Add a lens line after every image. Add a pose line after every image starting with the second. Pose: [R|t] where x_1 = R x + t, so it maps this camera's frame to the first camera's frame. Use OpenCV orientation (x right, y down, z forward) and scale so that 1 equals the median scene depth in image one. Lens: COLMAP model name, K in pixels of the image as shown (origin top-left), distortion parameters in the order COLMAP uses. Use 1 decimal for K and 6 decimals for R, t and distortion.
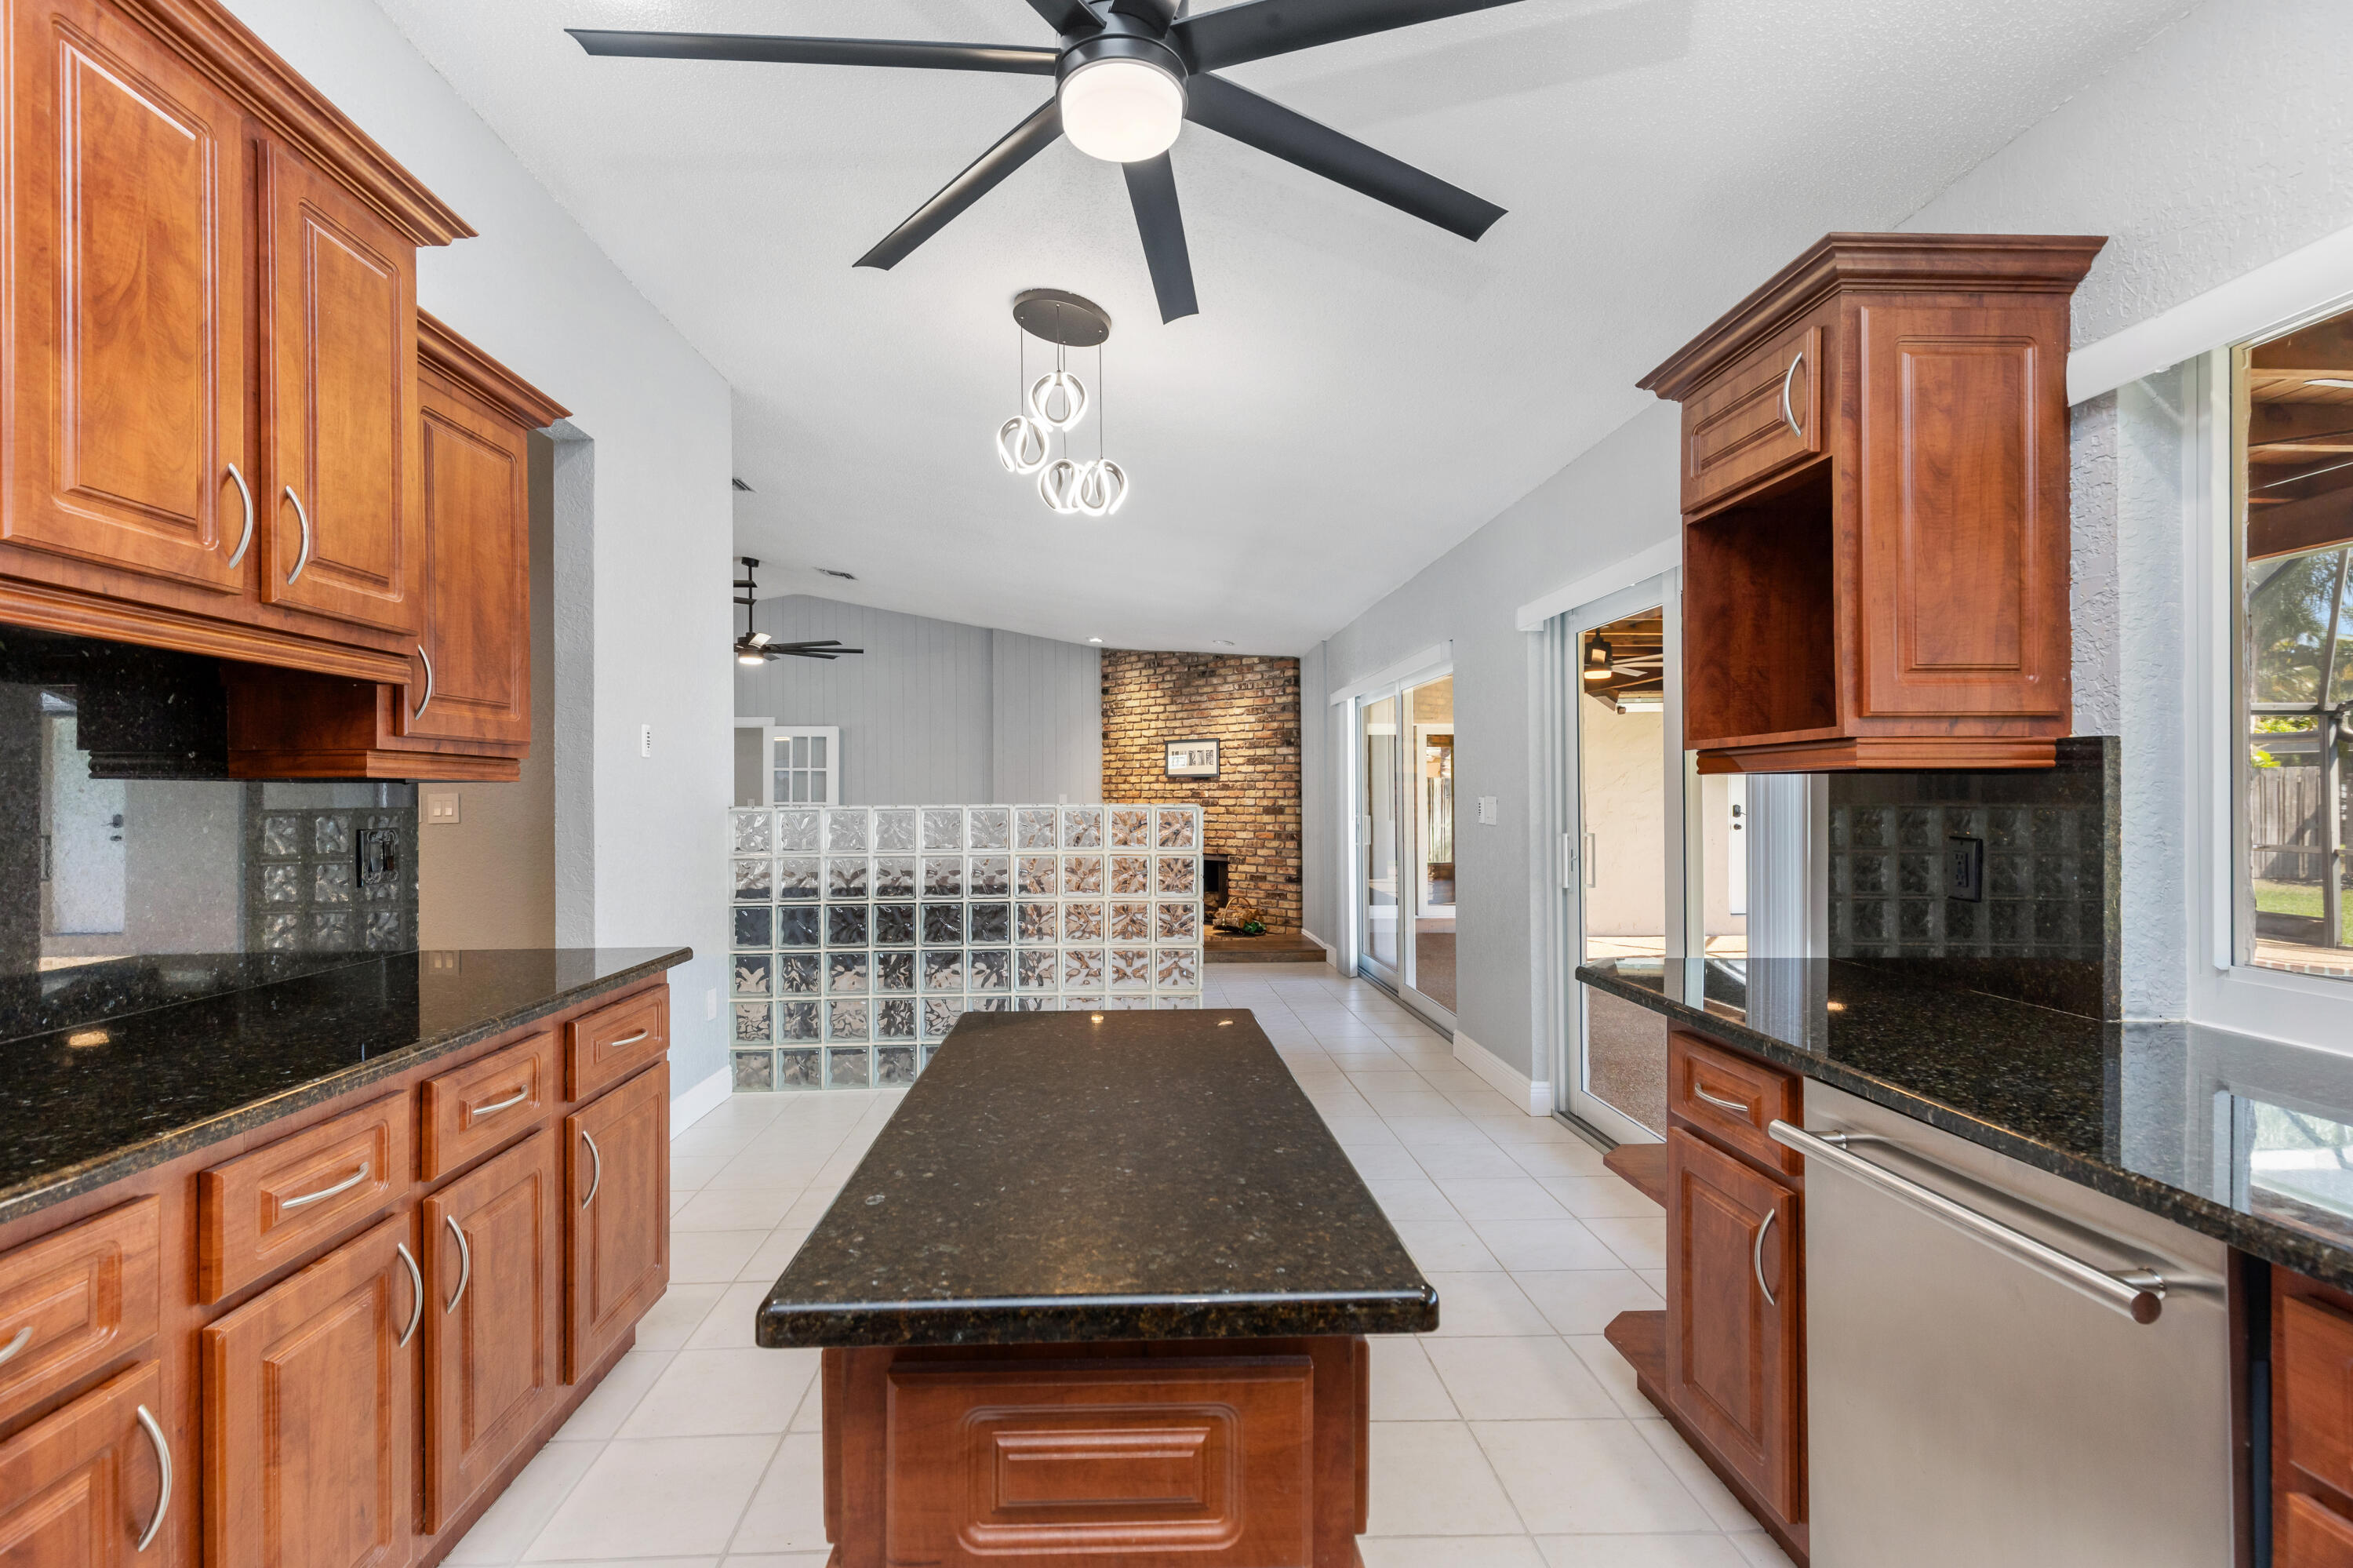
lens RADIAL K [[1075.6, 0, 1127.9], [0, 1075.6, 801.7], [0, 0, 1]] dist [0.010602, -0.002648]
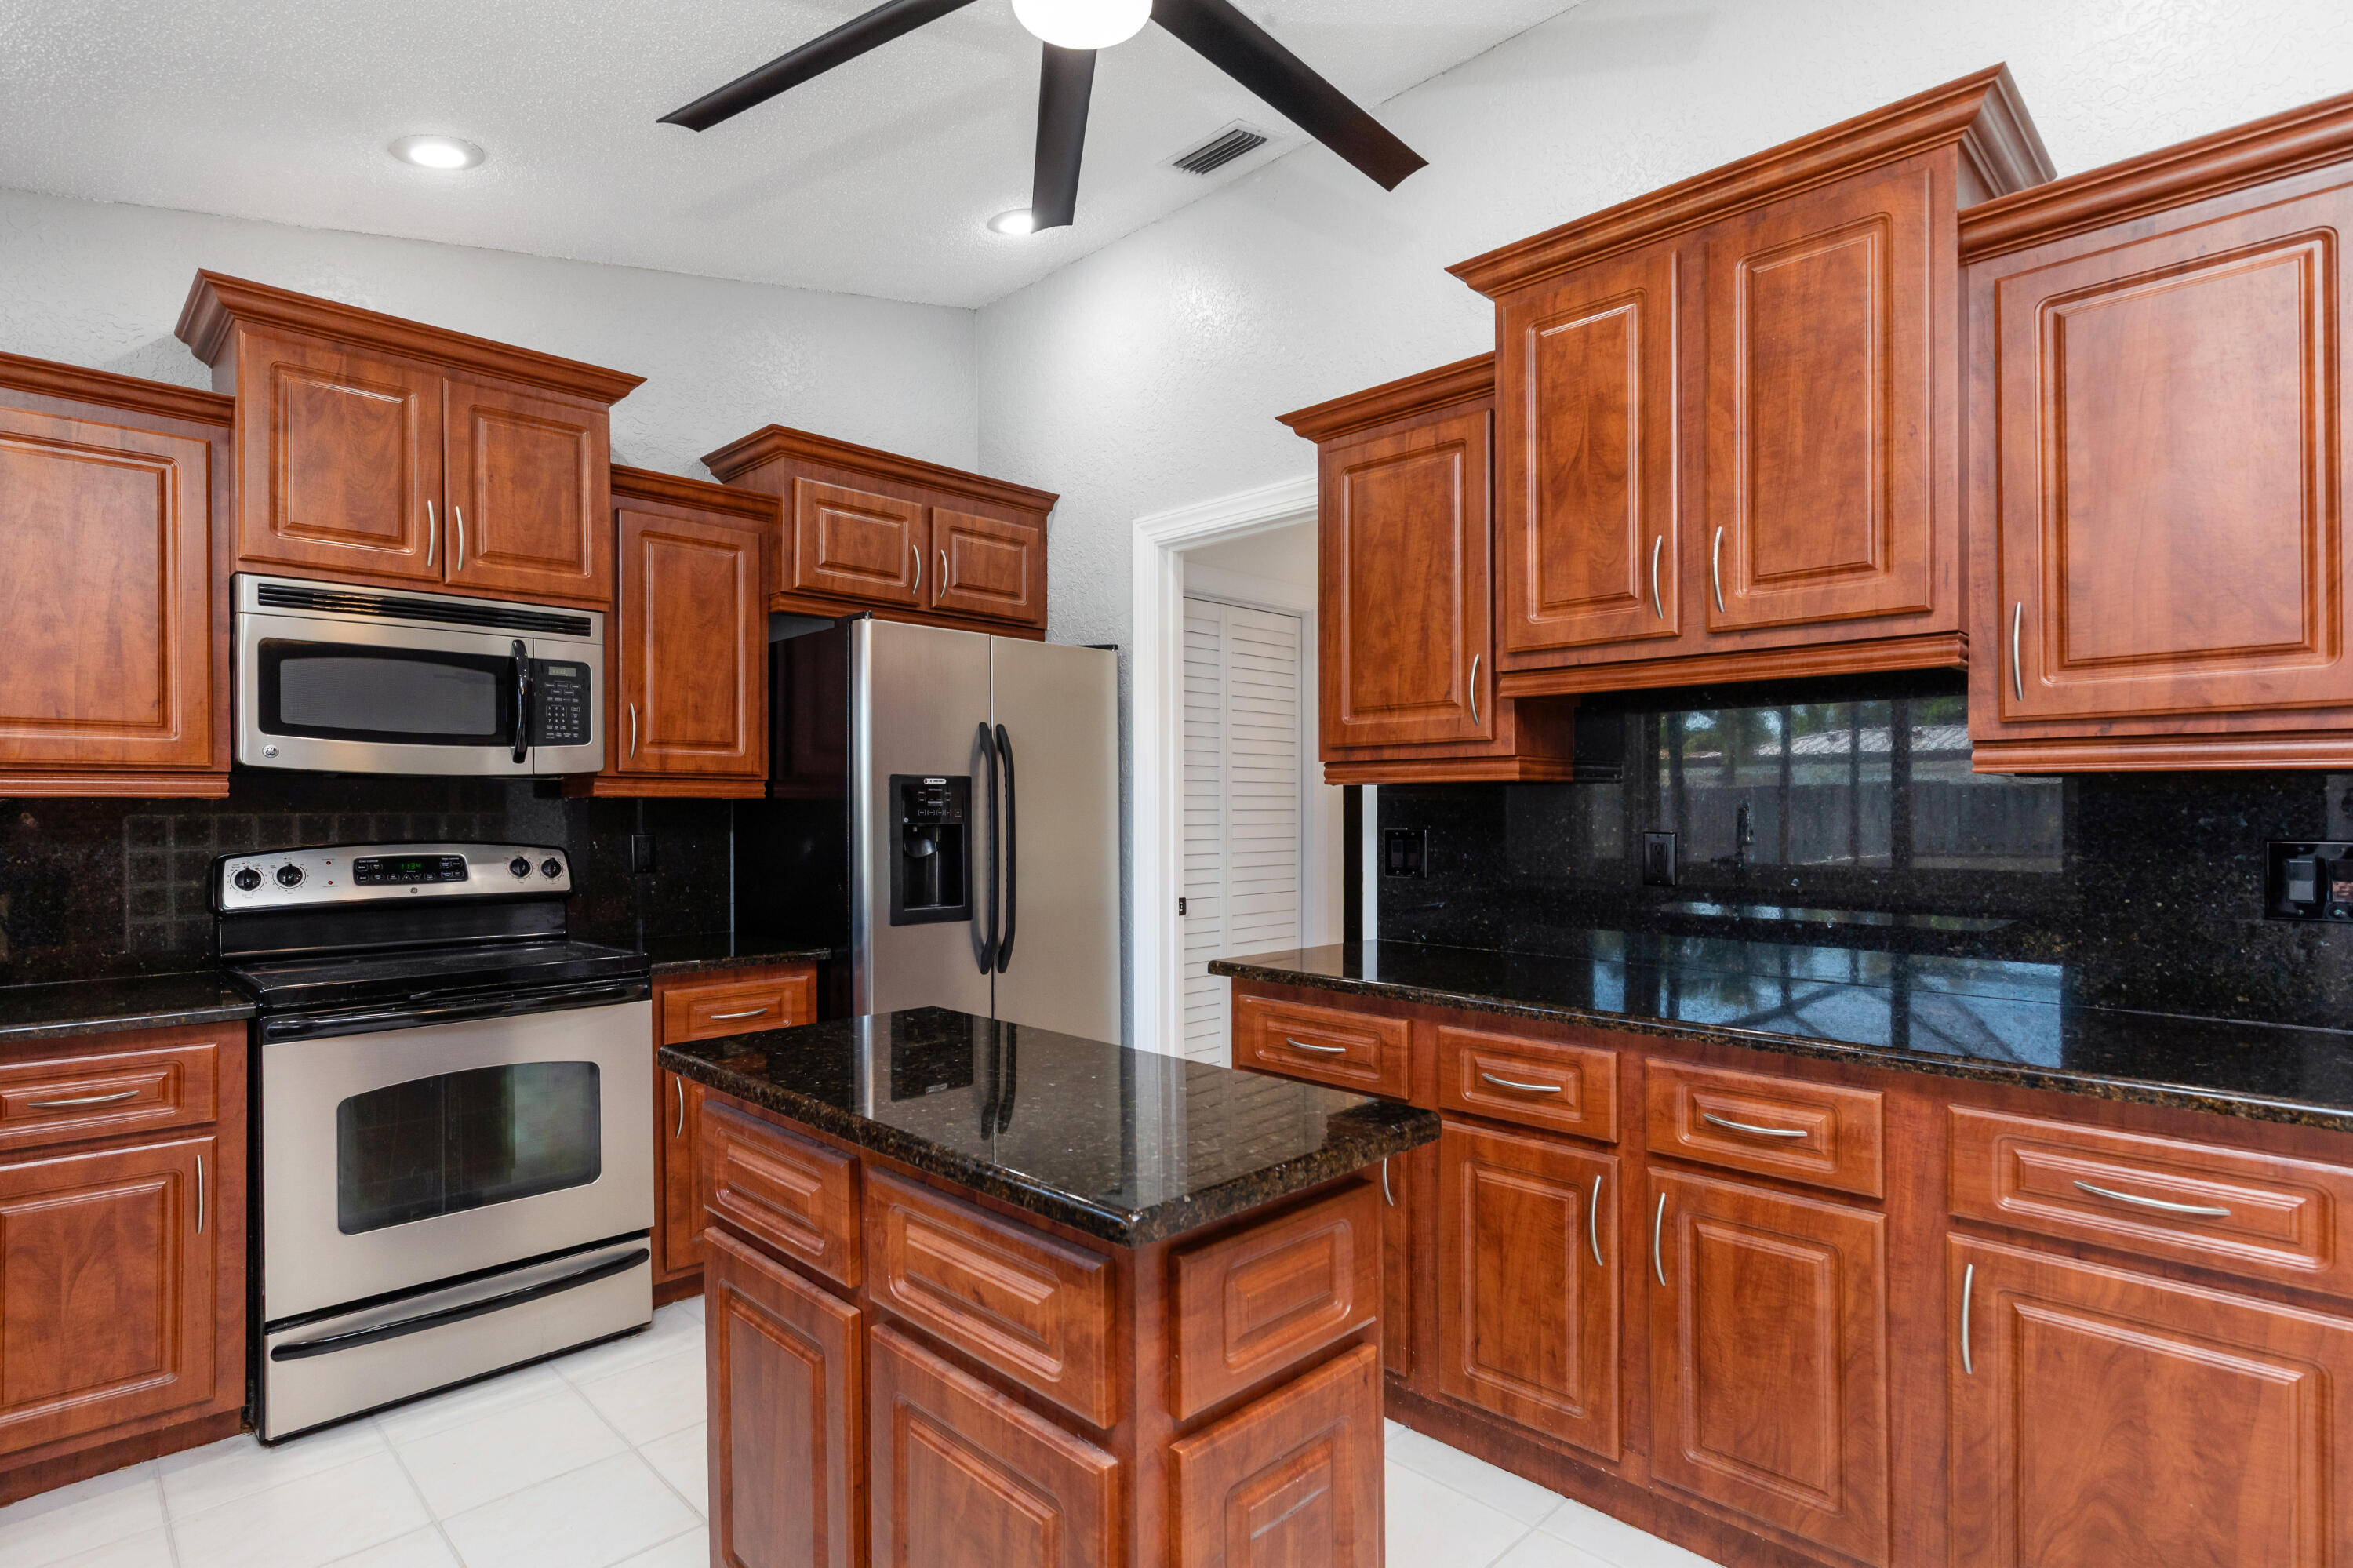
lens RADIAL K [[1180.3, 0, 1156.2], [0, 1180.3, 805.3], [0, 0, 1]] dist [0.002863, -0.001879]
pose [[-0.729935, 0.009756, -0.683447, 0.092572], [0.003608, 0.999939, 0.010420, -0.001878], [0.683507, 0.005140, -0.729926, 0.268066]]
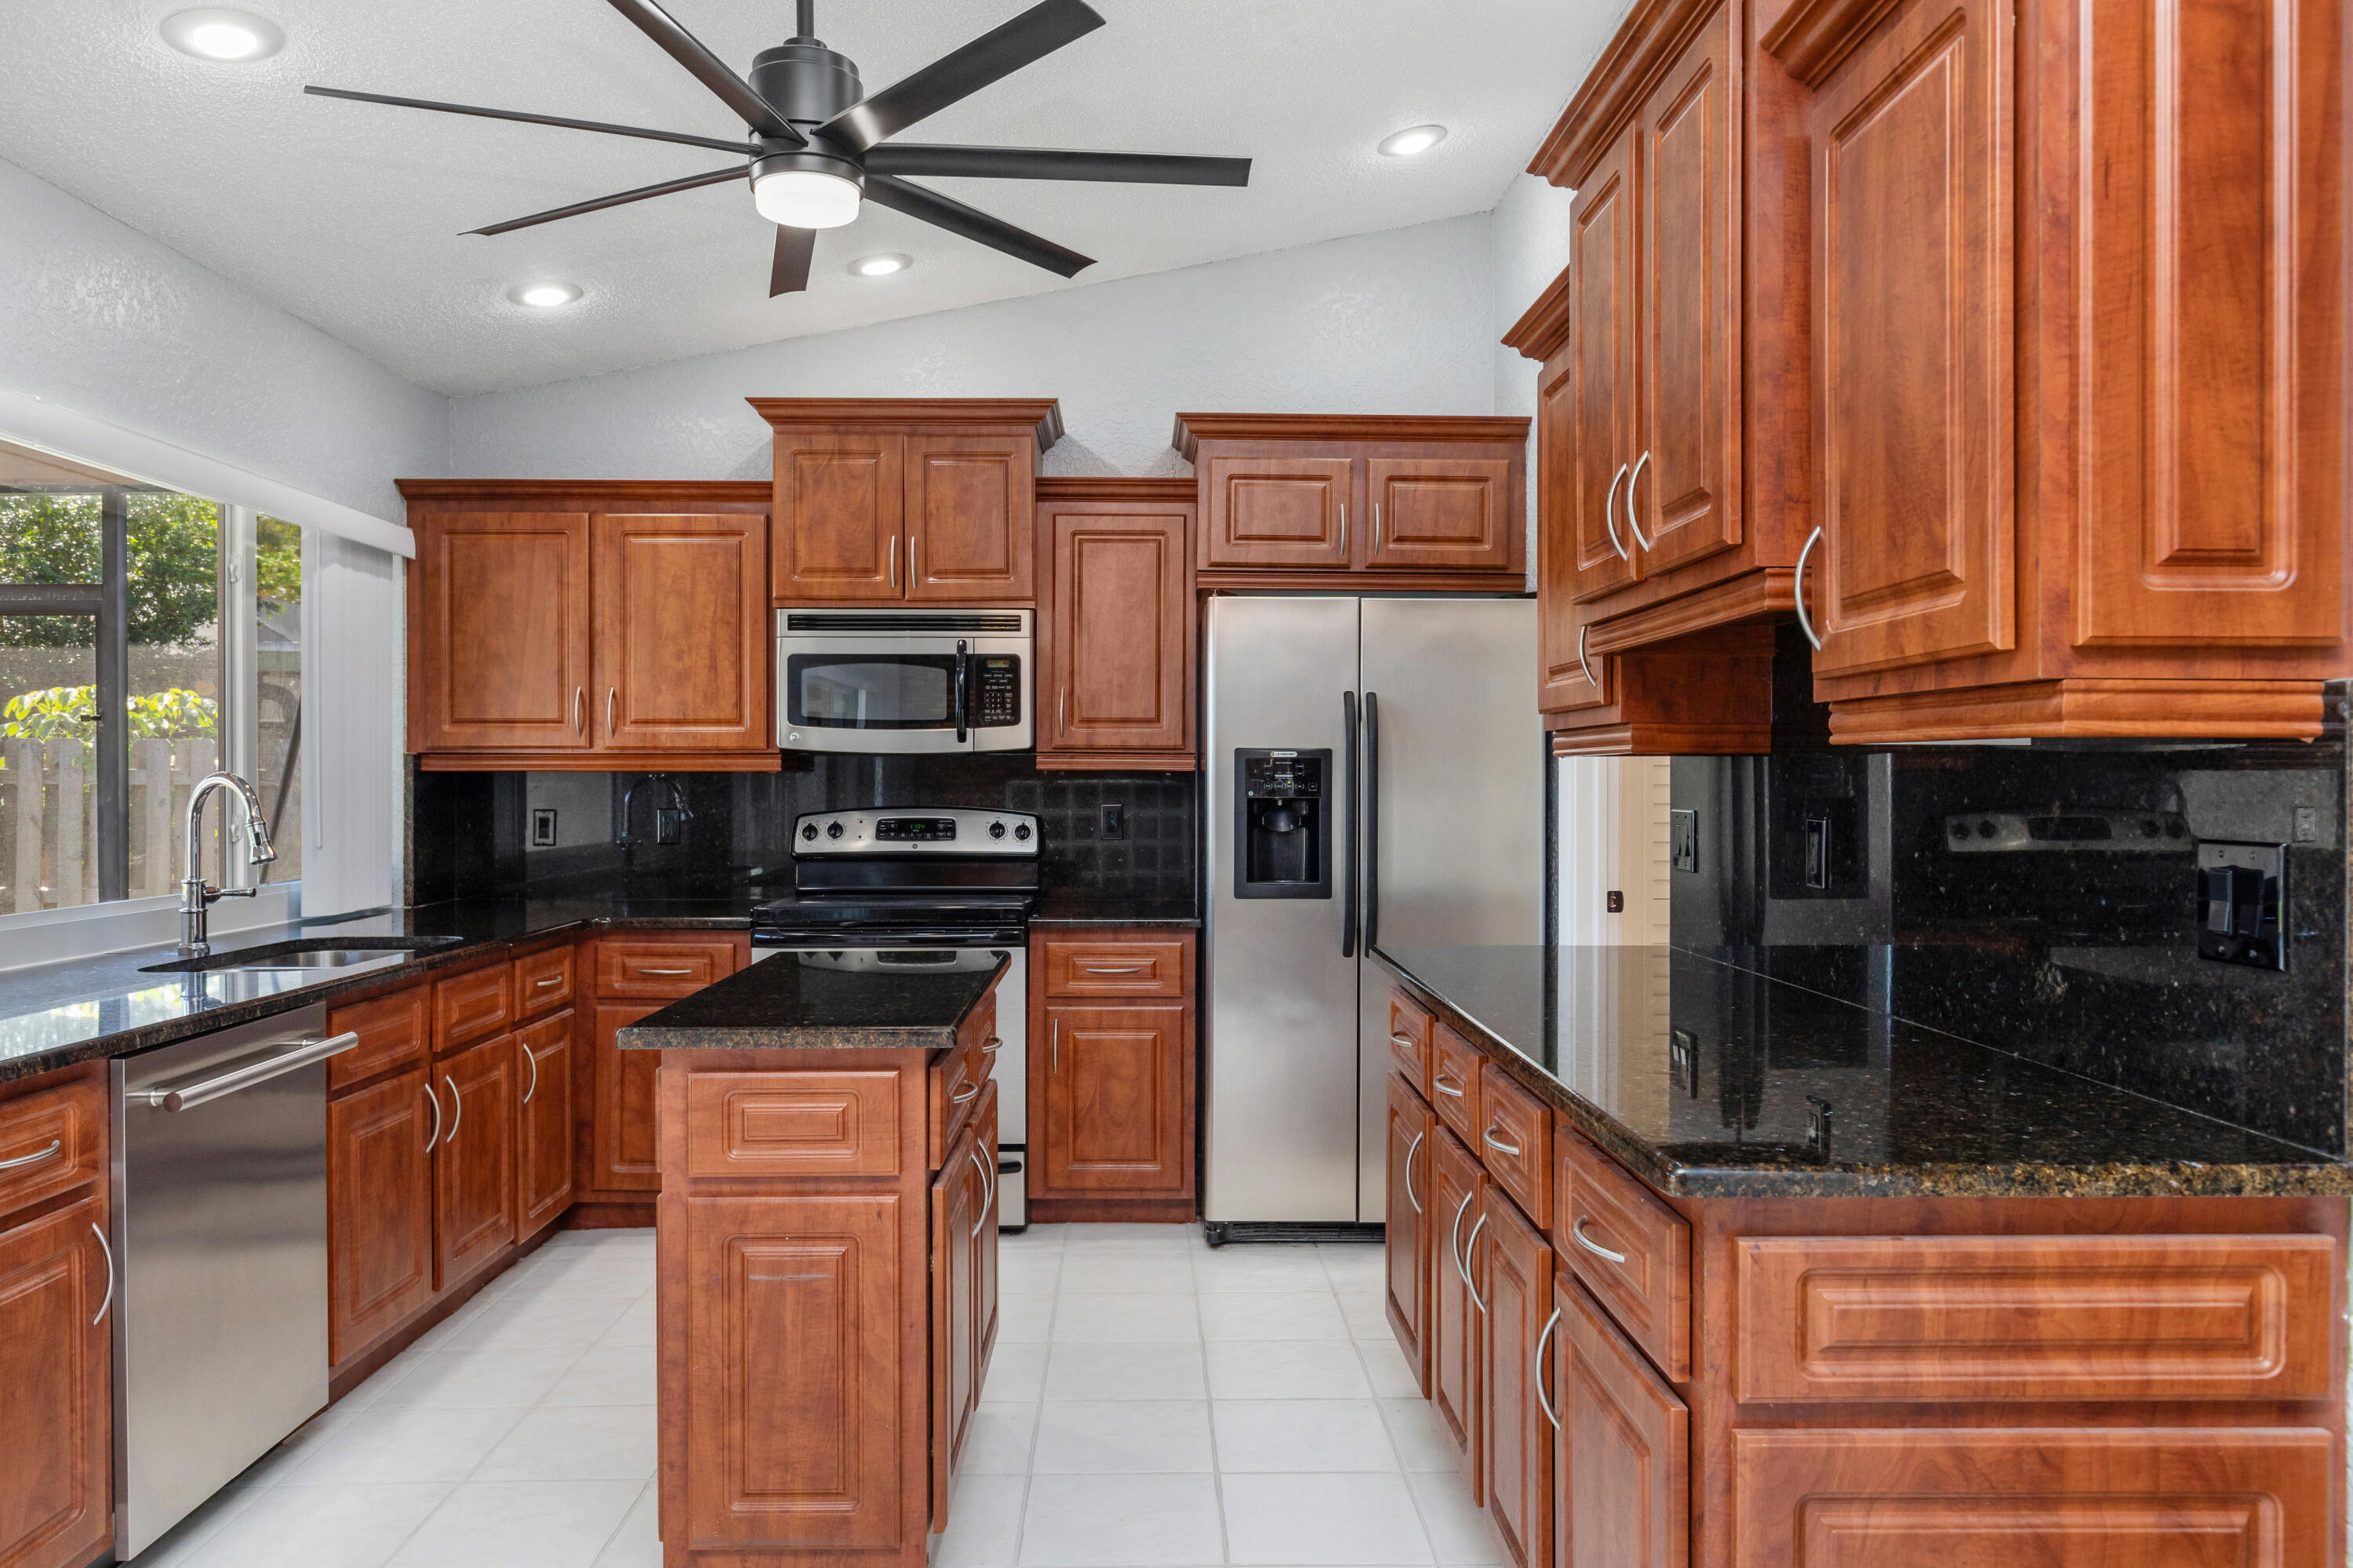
lens RADIAL K [[1597.8, 0, 1168.6], [0, 1597.8, 780.6], [0, 0, 1]] dist [-0.004700, -0.000553]
pose [[-0.999965, 0.008238, 0.001493, -0.059693], [0.008253, 0.999913, 0.010320, -0.002940], [-0.001408, 0.010332, -0.999946, 0.426811]]
